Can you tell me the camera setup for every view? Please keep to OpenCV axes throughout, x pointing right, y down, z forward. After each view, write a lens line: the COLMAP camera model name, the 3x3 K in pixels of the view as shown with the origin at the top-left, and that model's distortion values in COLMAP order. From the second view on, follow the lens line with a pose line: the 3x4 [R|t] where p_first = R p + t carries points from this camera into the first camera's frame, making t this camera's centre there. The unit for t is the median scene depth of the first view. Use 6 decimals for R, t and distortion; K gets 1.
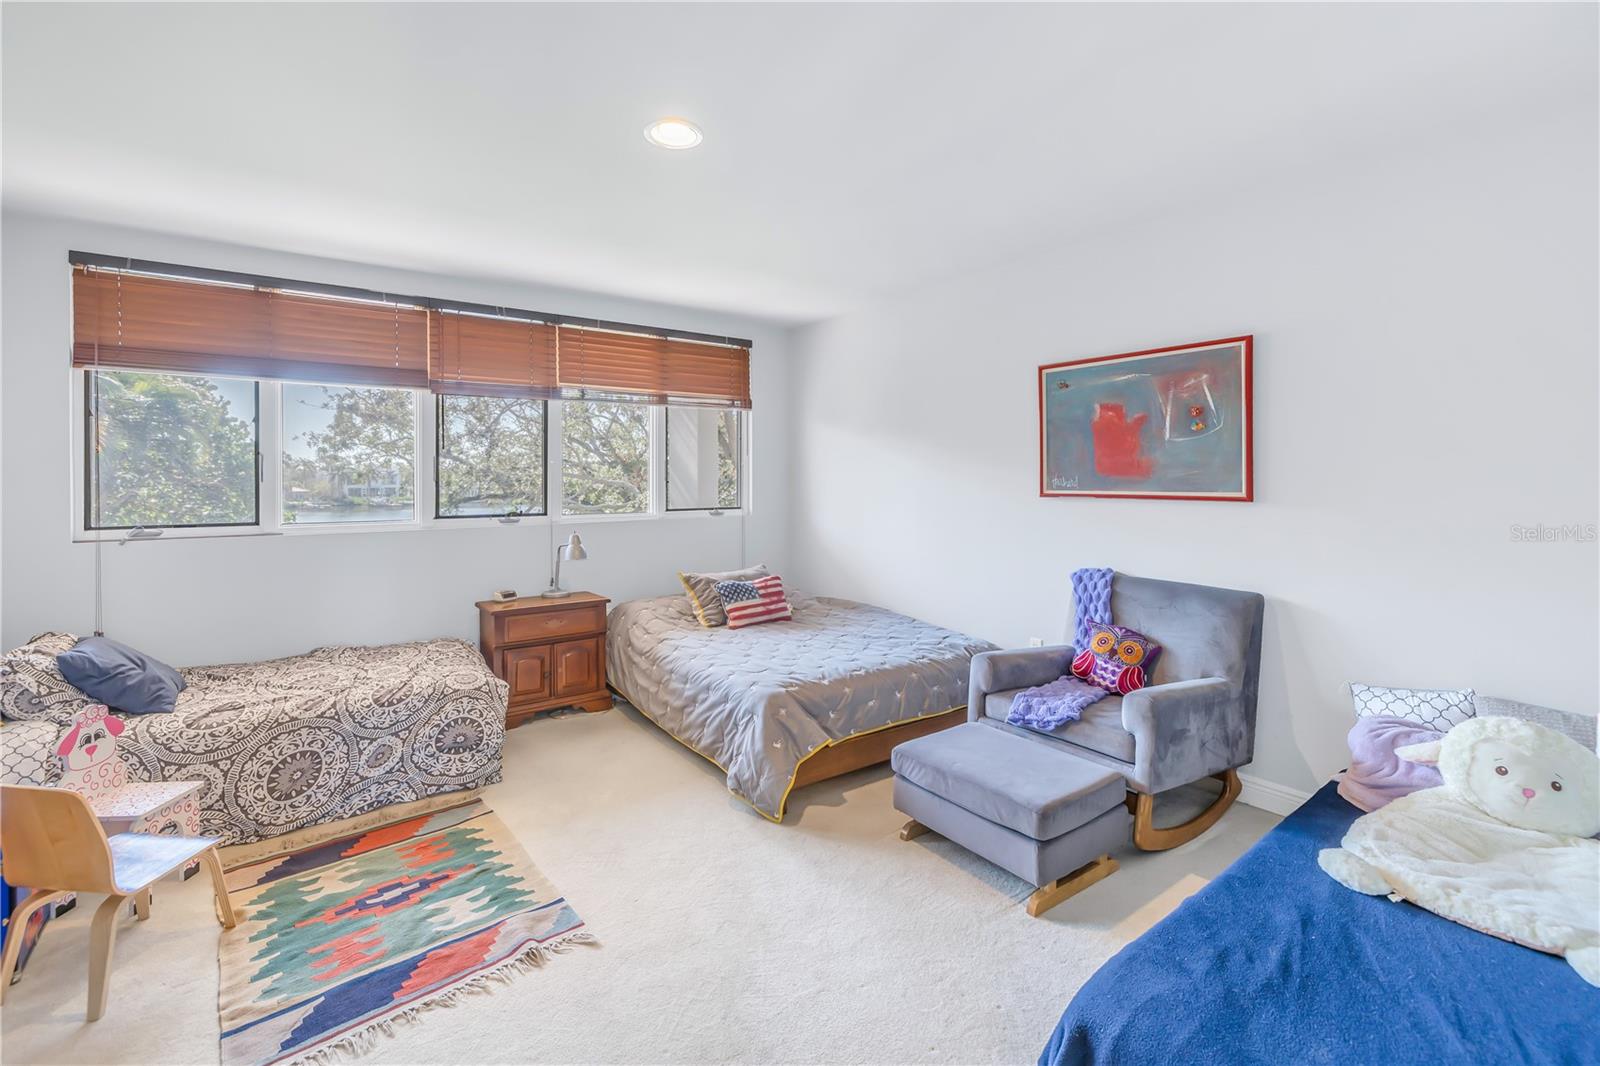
lens RADIAL K [[697.3, 0, 803.4], [0, 697.3, 476.8], [0, 0, 1]] dist [-0.001151, 0.000398]
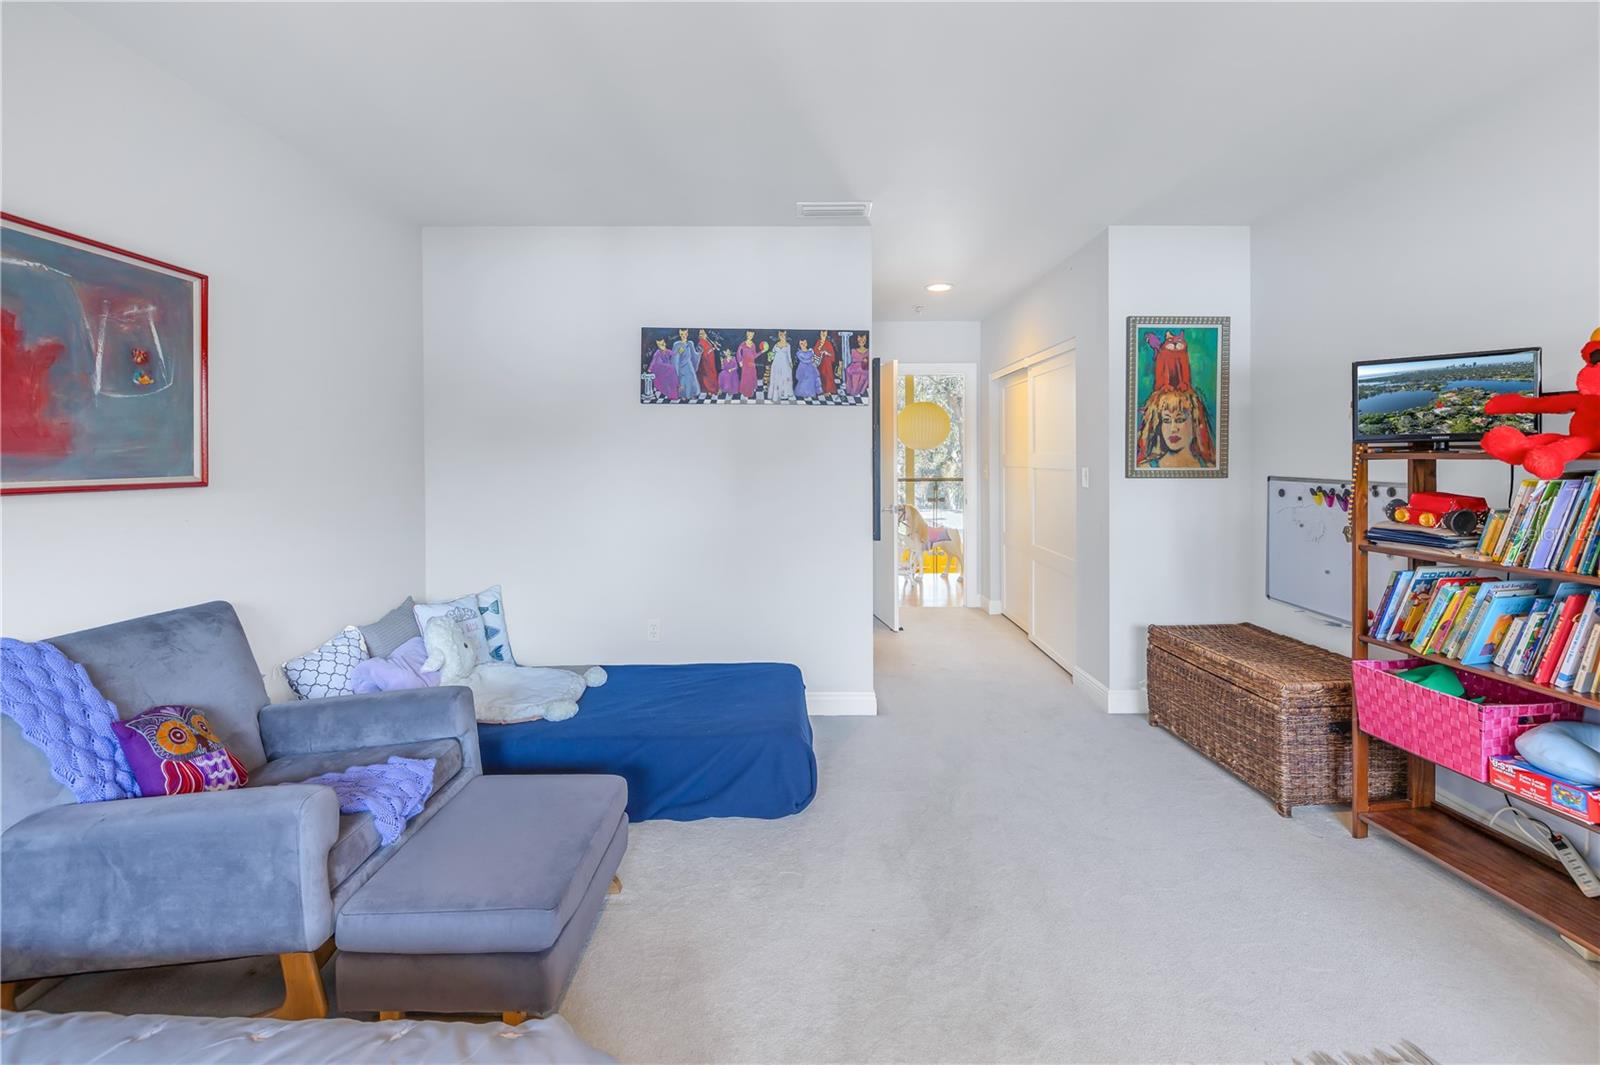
lens RADIAL K [[697.3, 0, 788.2], [0, 697.3, 462.3], [0, 0, 1]] dist [-0.001151, 0.000398]
pose [[-0.804297, -0.001259, 0.594226, -0.326328], [0.002899, 0.999978, 0.006042, 0.004813], [-0.594220, 0.006582, -0.804276, 1.151403]]
